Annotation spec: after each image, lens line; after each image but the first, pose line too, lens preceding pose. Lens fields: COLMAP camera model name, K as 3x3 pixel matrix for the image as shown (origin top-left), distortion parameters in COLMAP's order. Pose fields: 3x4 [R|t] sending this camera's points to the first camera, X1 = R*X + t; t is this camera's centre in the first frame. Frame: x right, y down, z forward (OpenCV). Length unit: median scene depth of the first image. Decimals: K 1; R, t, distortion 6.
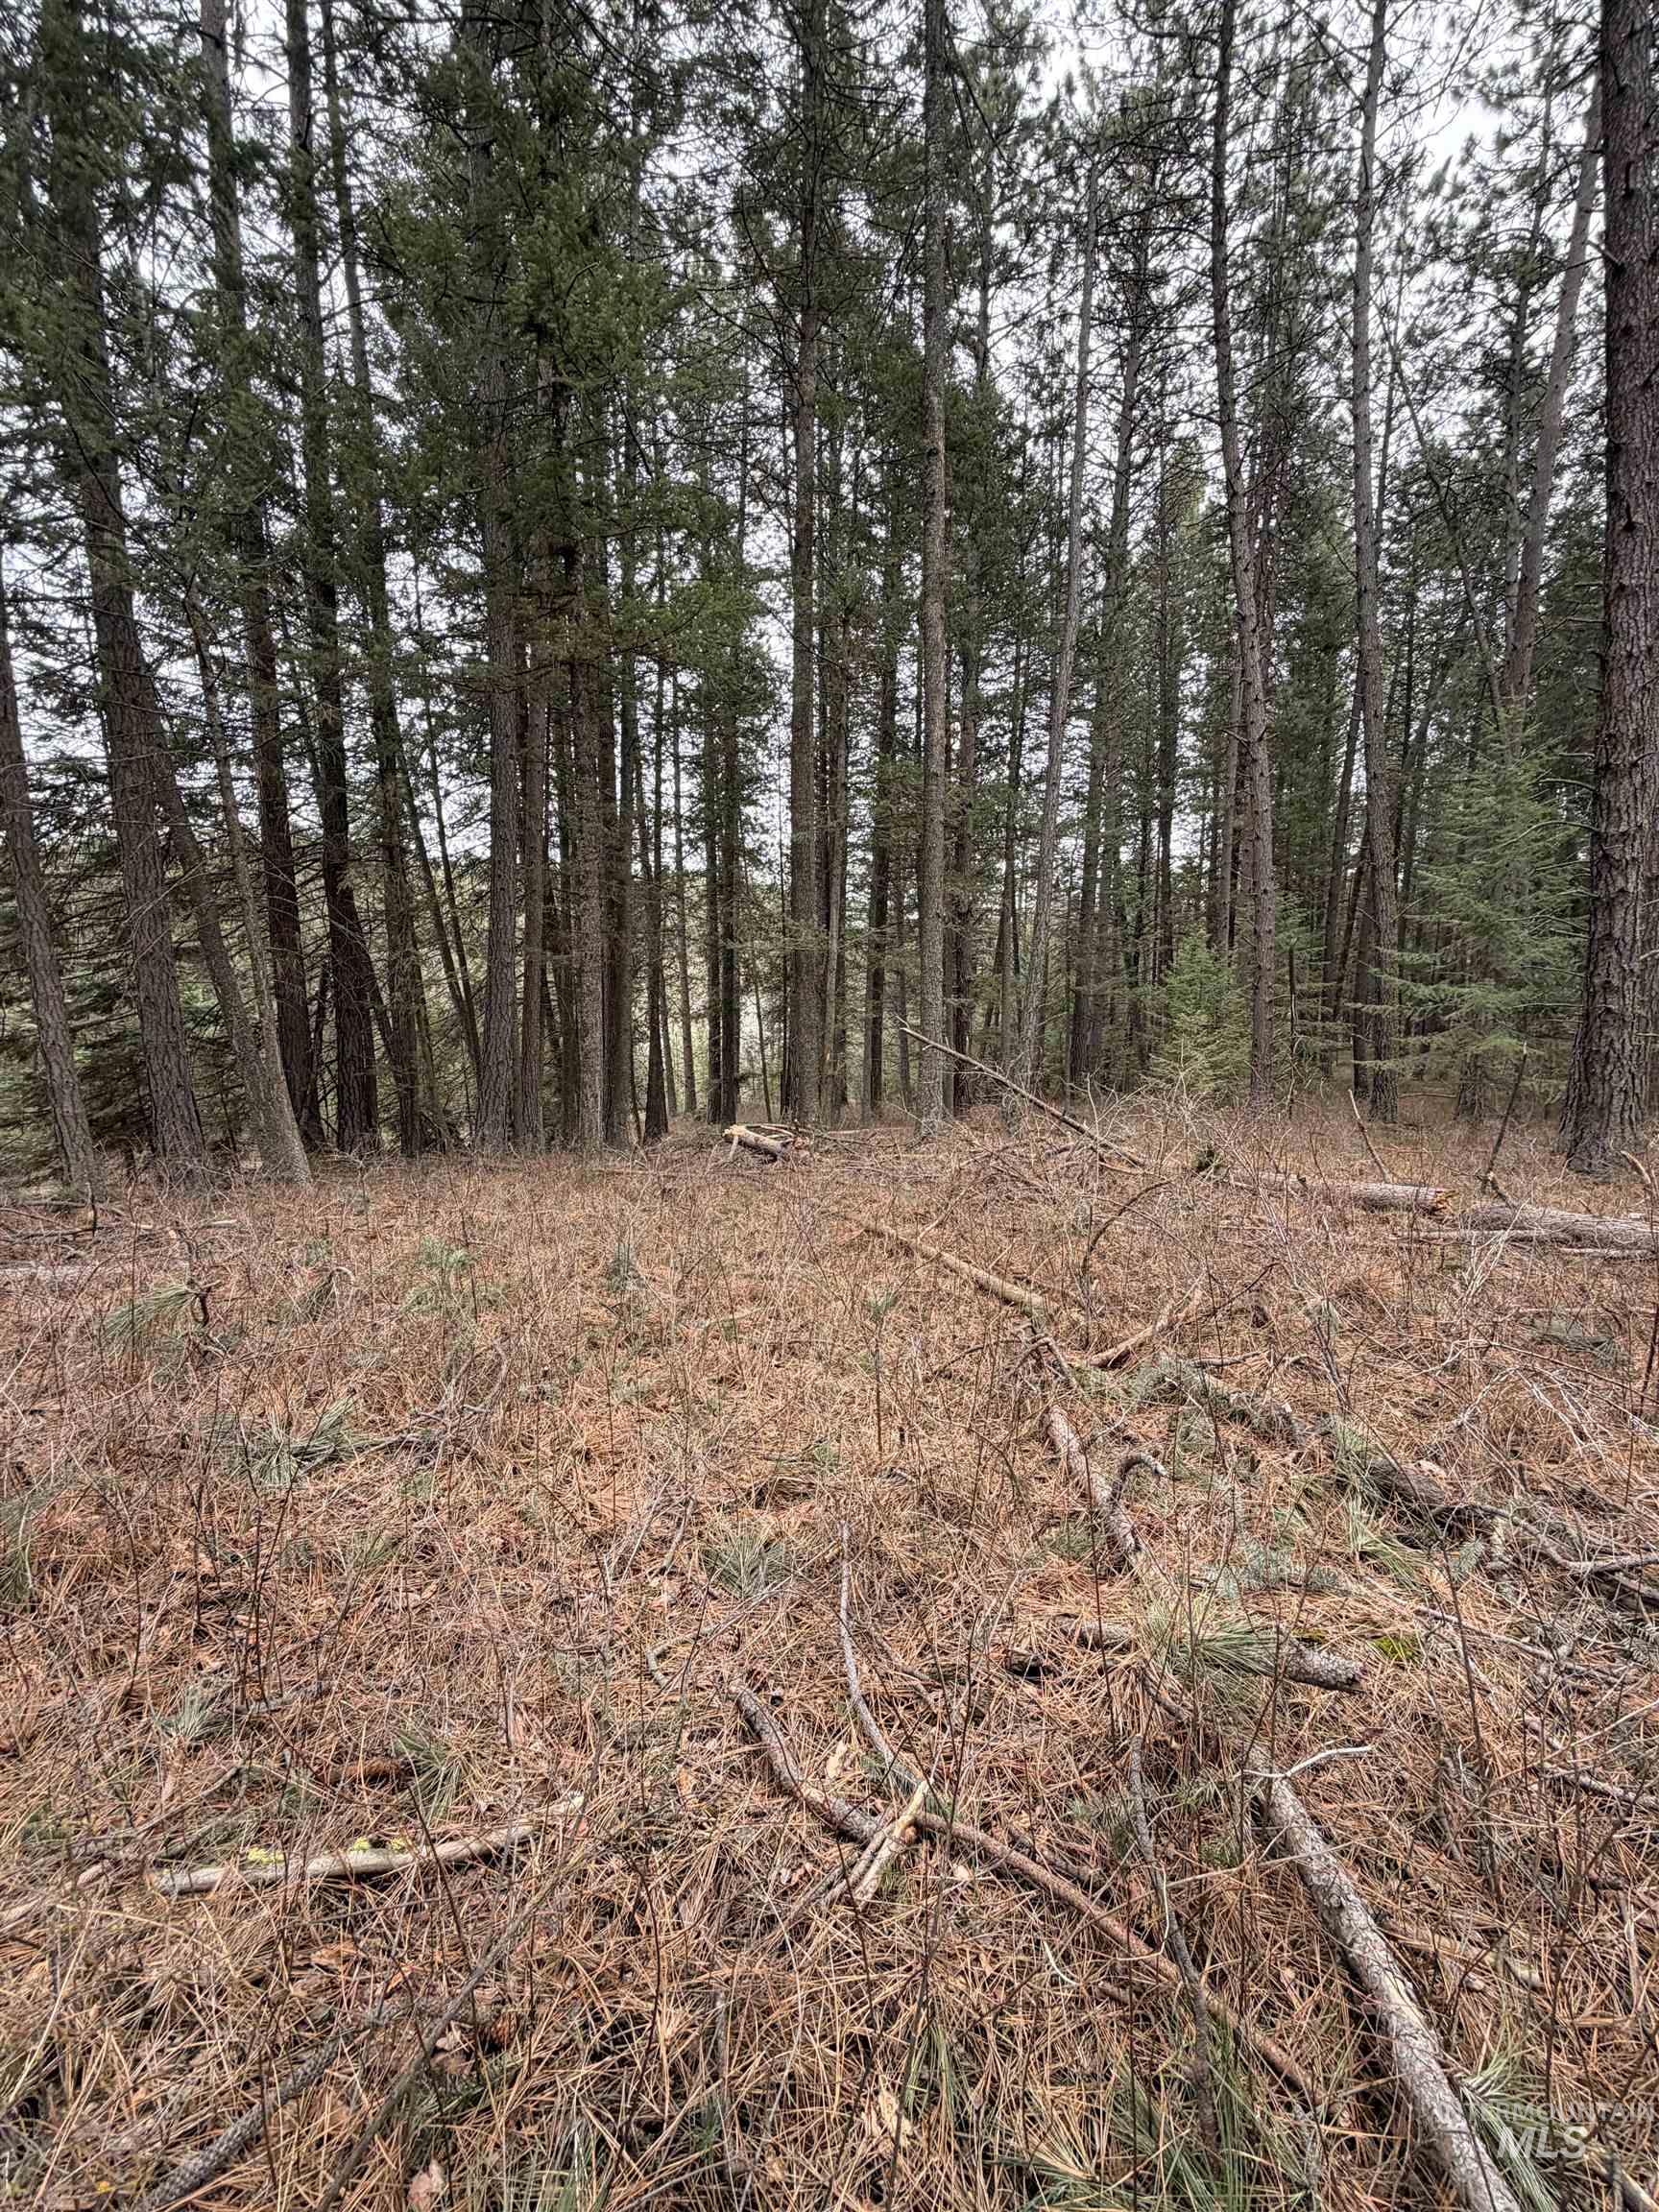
lens RADIAL K [[876.1, 0, 828.7], [0, 876.1, 1099.9], [0, 0, 1]] dist [0.000609, -0.000532]
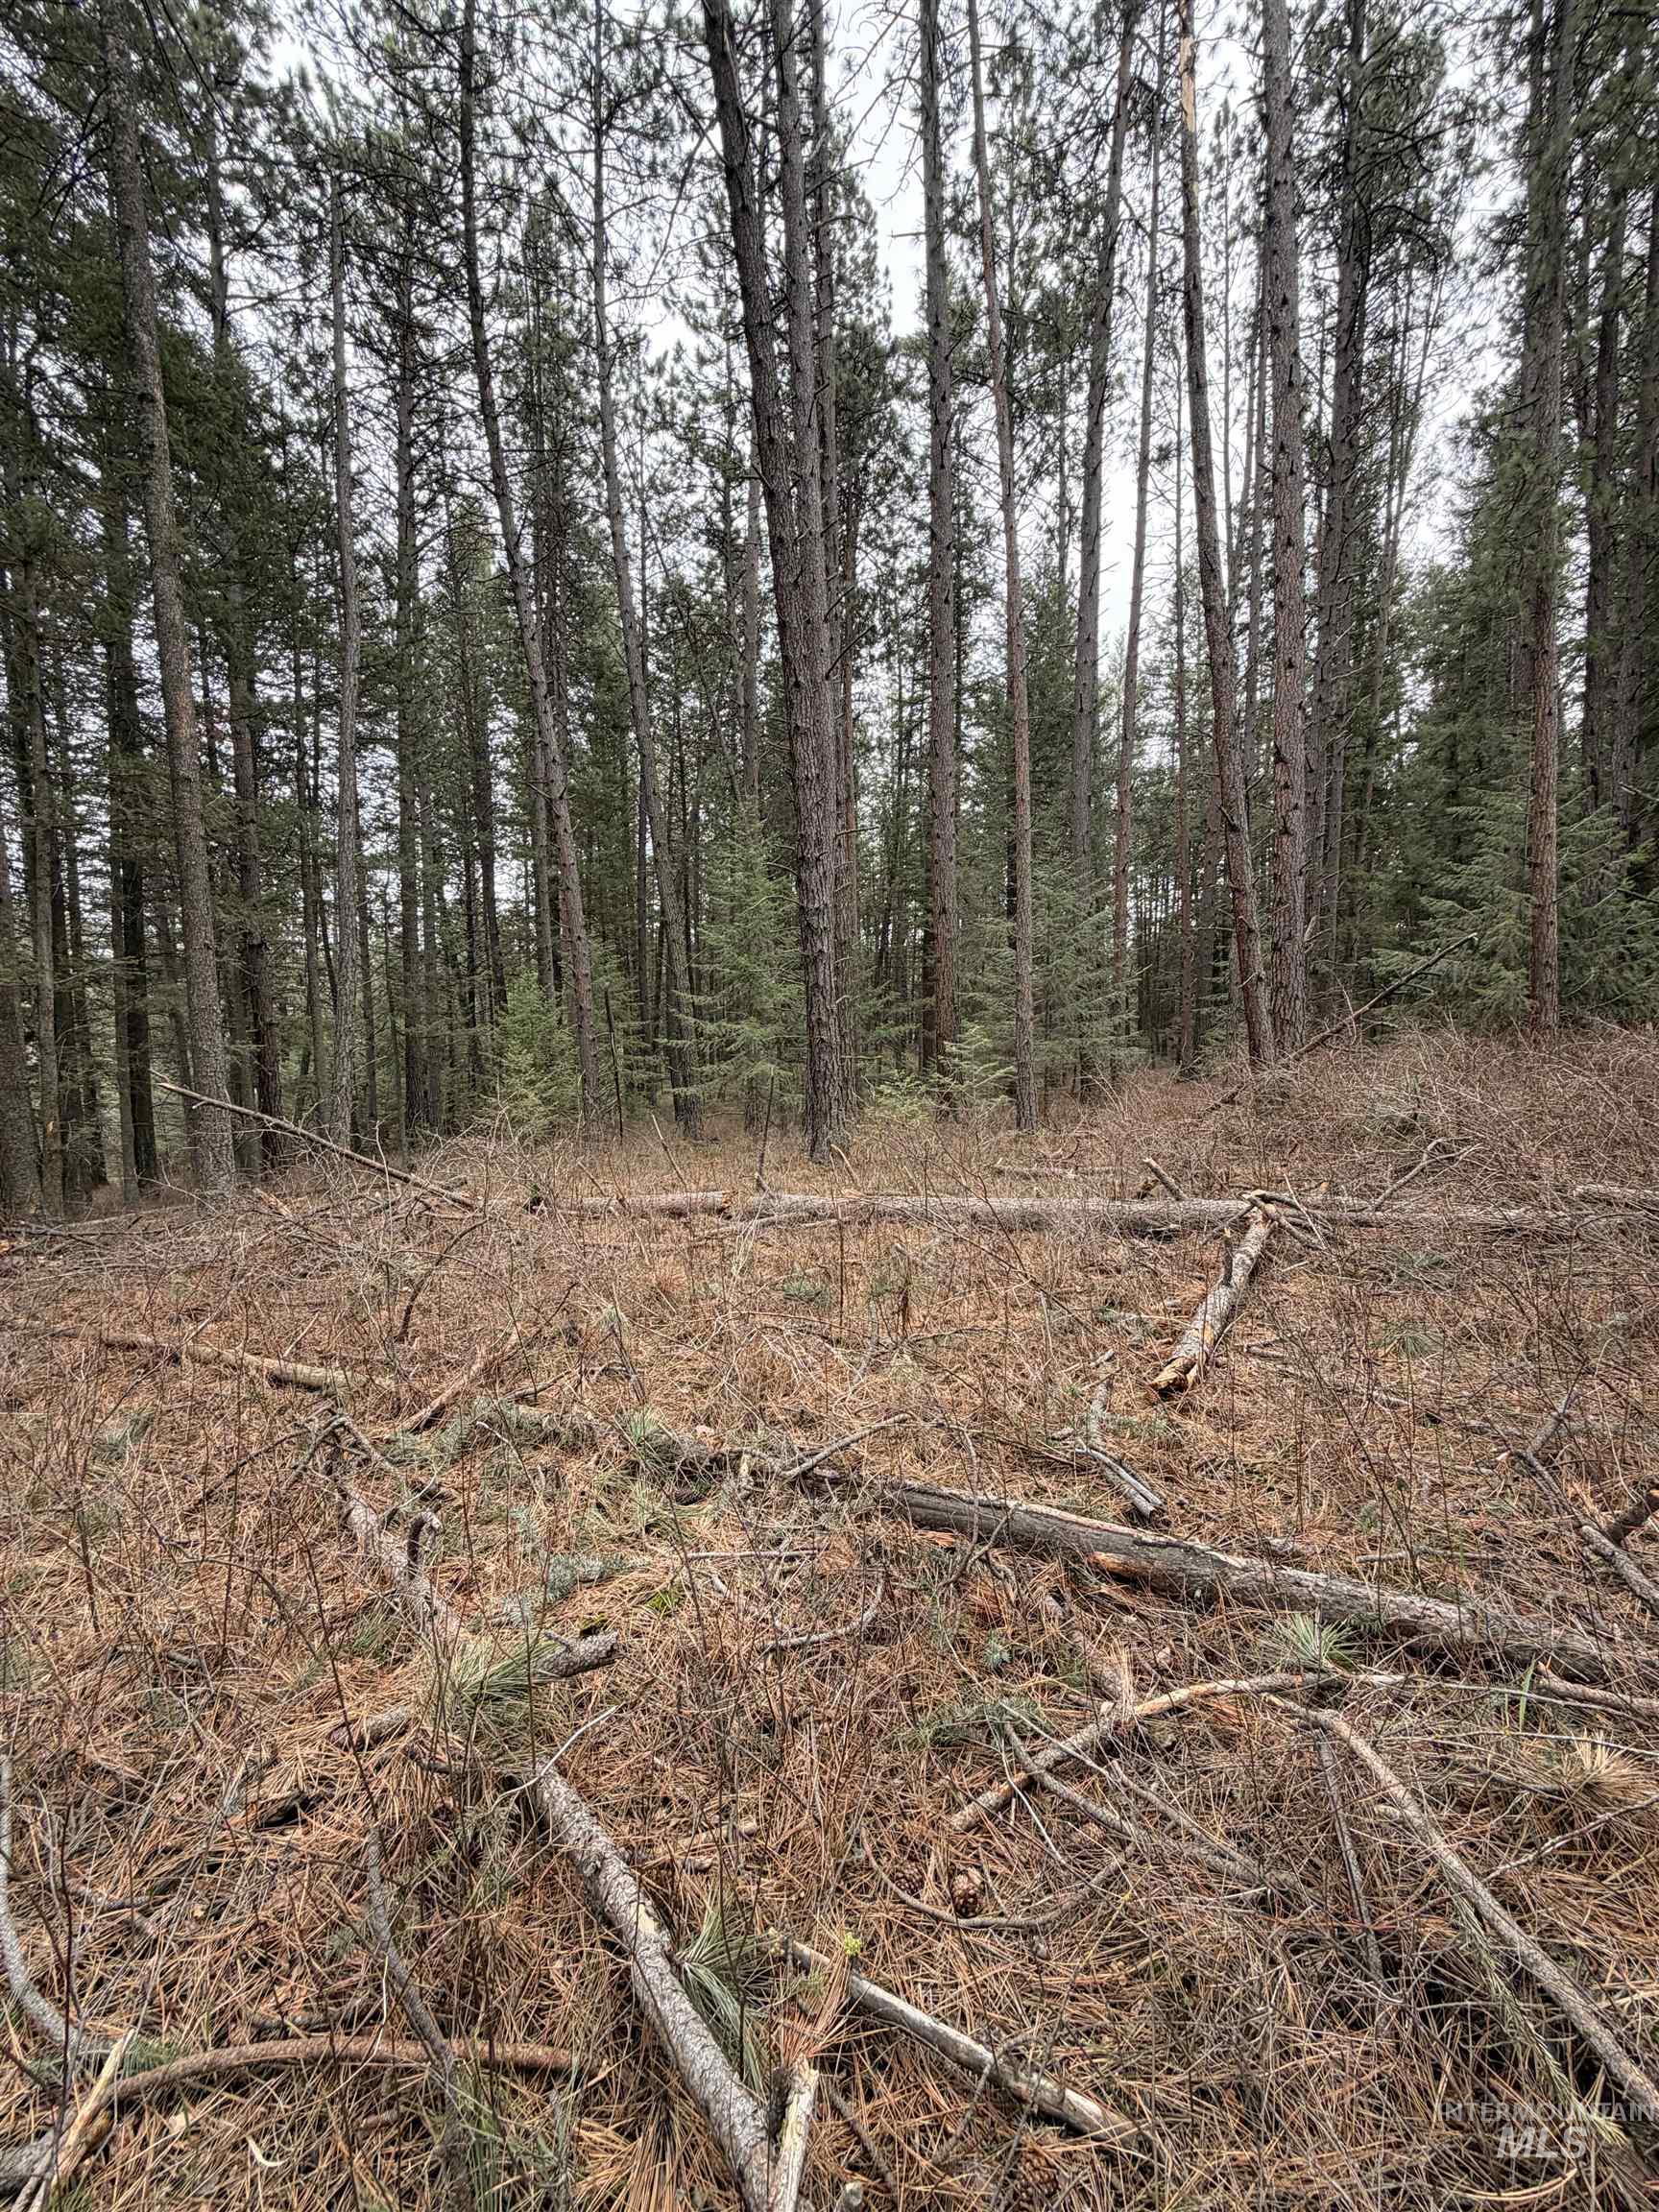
lens RADIAL K [[876.1, 0, 828.7], [0, 876.1, 1099.9], [0, 0, 1]] dist [0.000609, -0.000532]
pose [[0.756231, -0.069238, 0.650631, 0.010666], [0.098652, 0.995083, -0.008770, 0.000536], [-0.646825, 0.070818, 0.759344, -0.005228]]
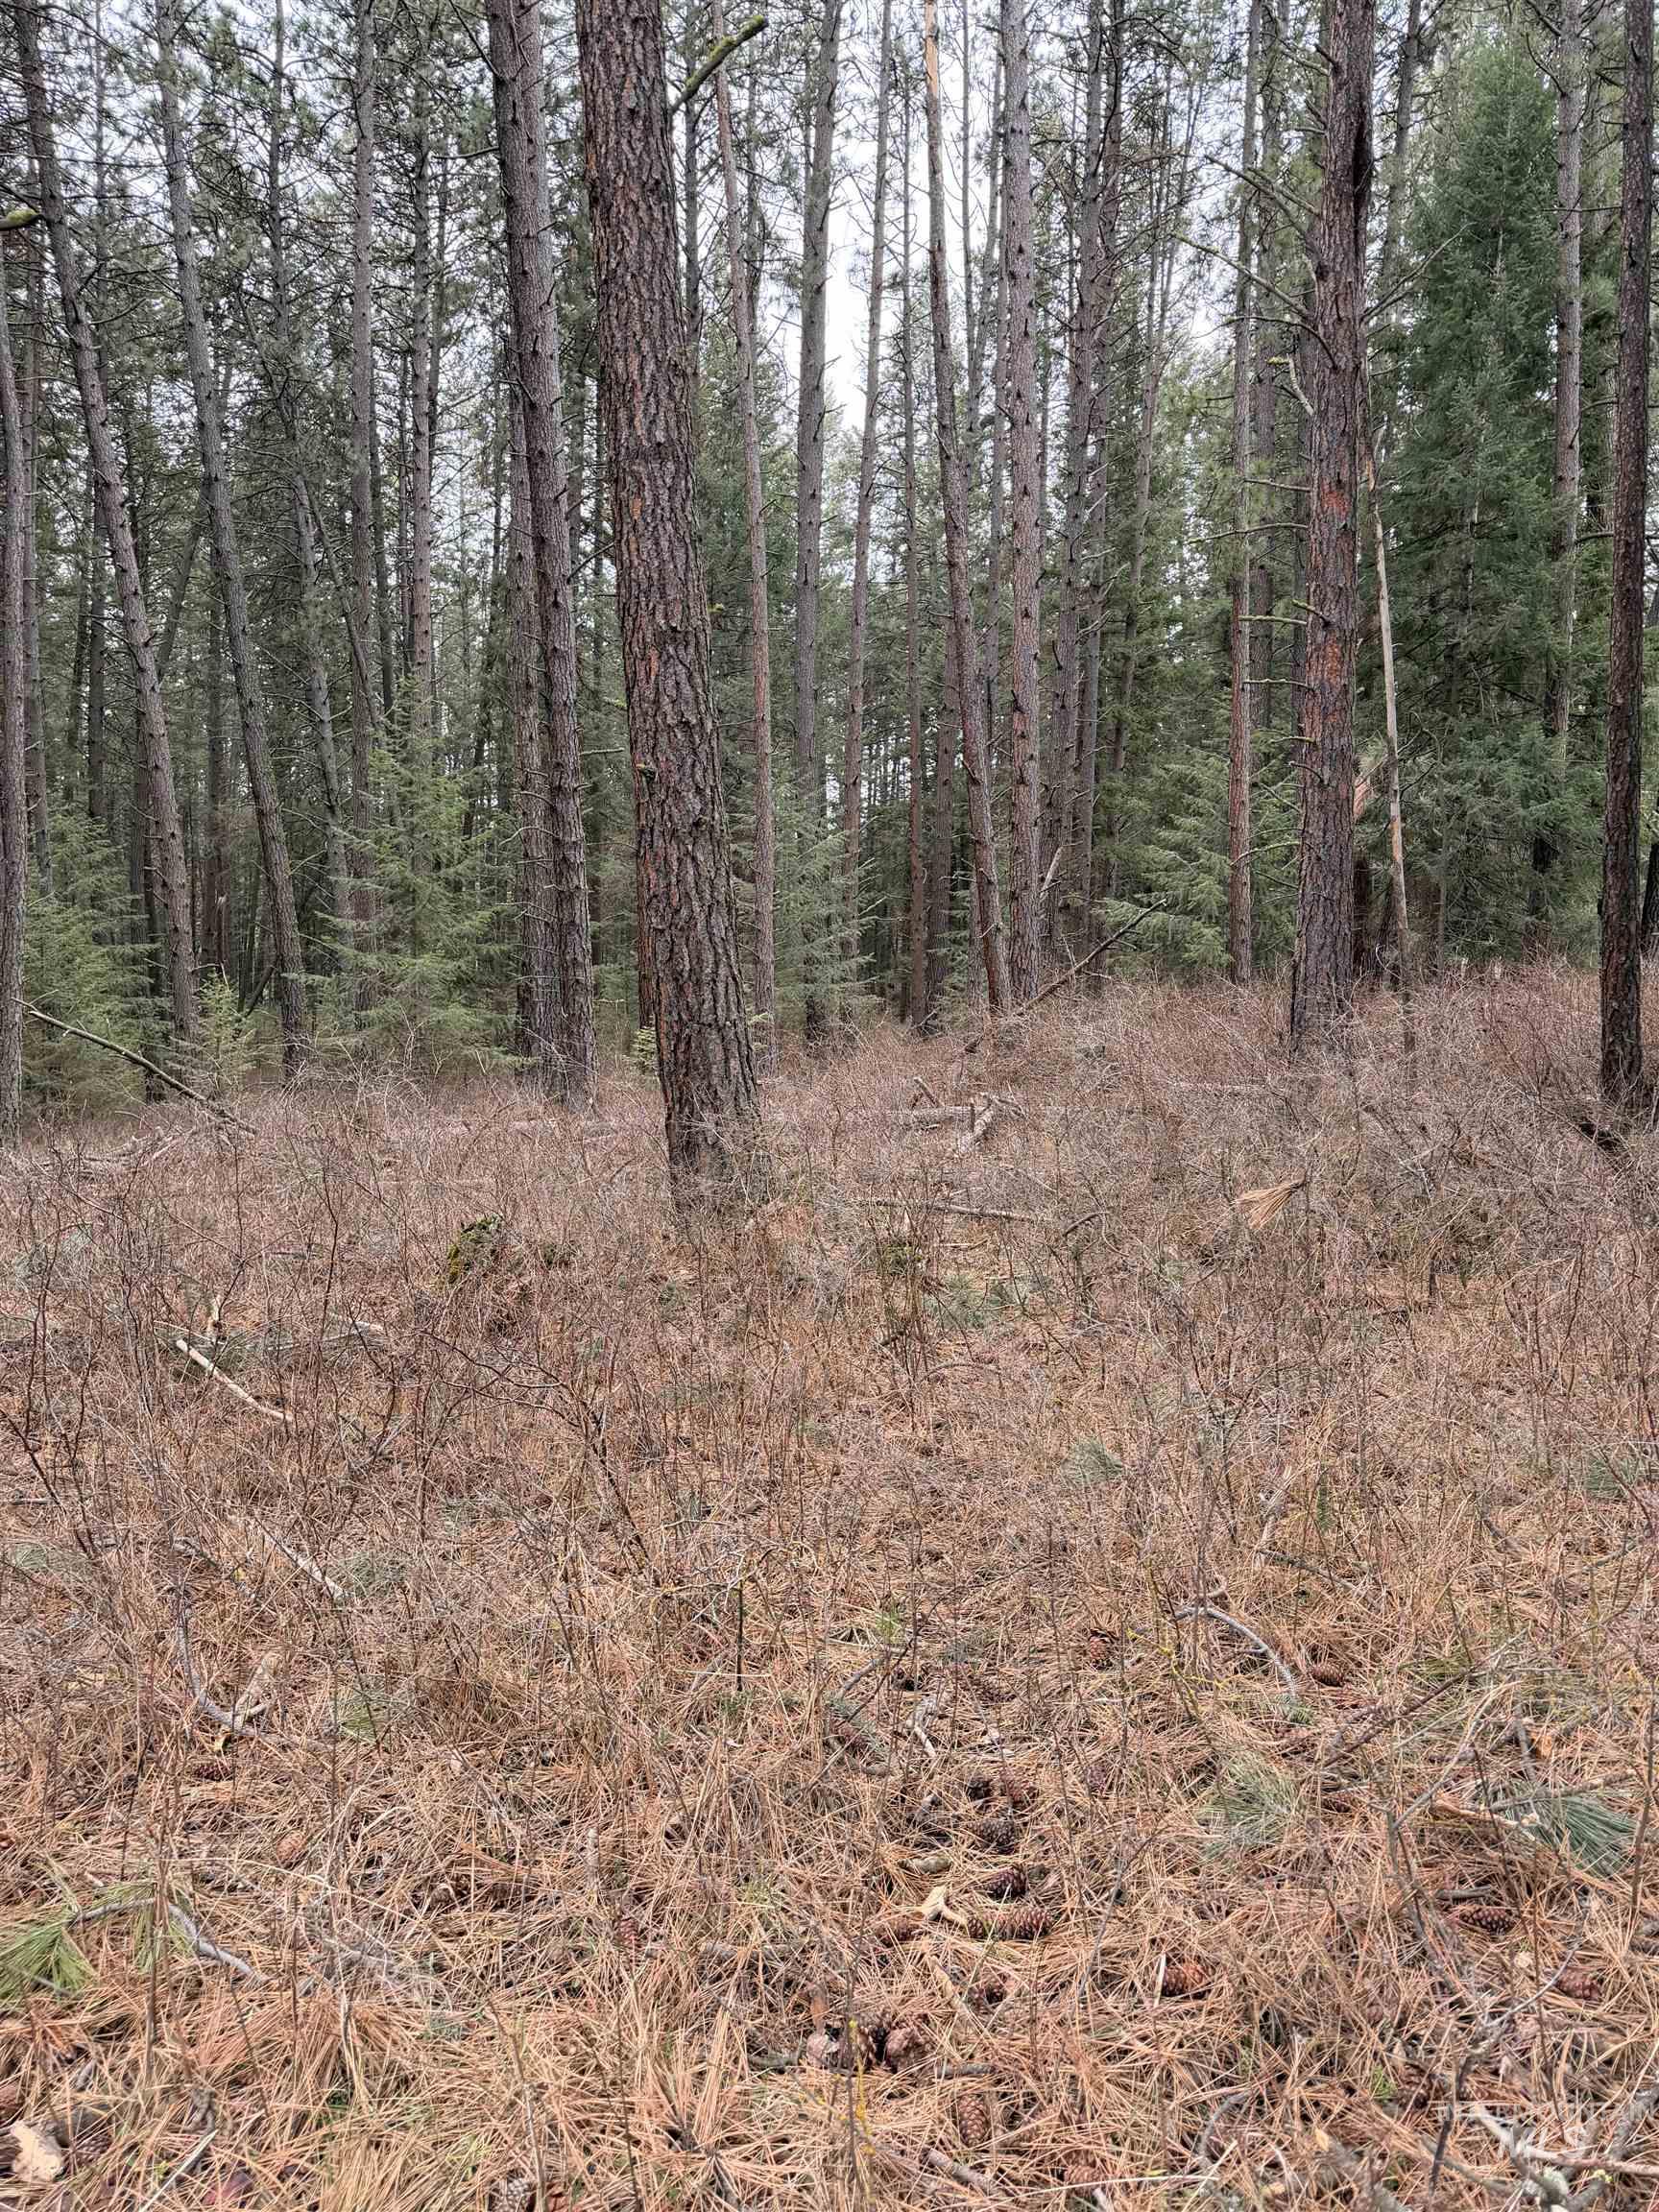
lens RADIAL K [[1561.4, 0, 831.6], [0, 1561.4, 1100.5], [0, 0, 1]] dist [0.038388, -0.040172]
pose [[0.494851, -0.076491, 0.865605, -0.380052], [0.099276, 0.994573, 0.031133, 0.015626], [-0.863288, 0.070527, 0.499759, -0.182195]]
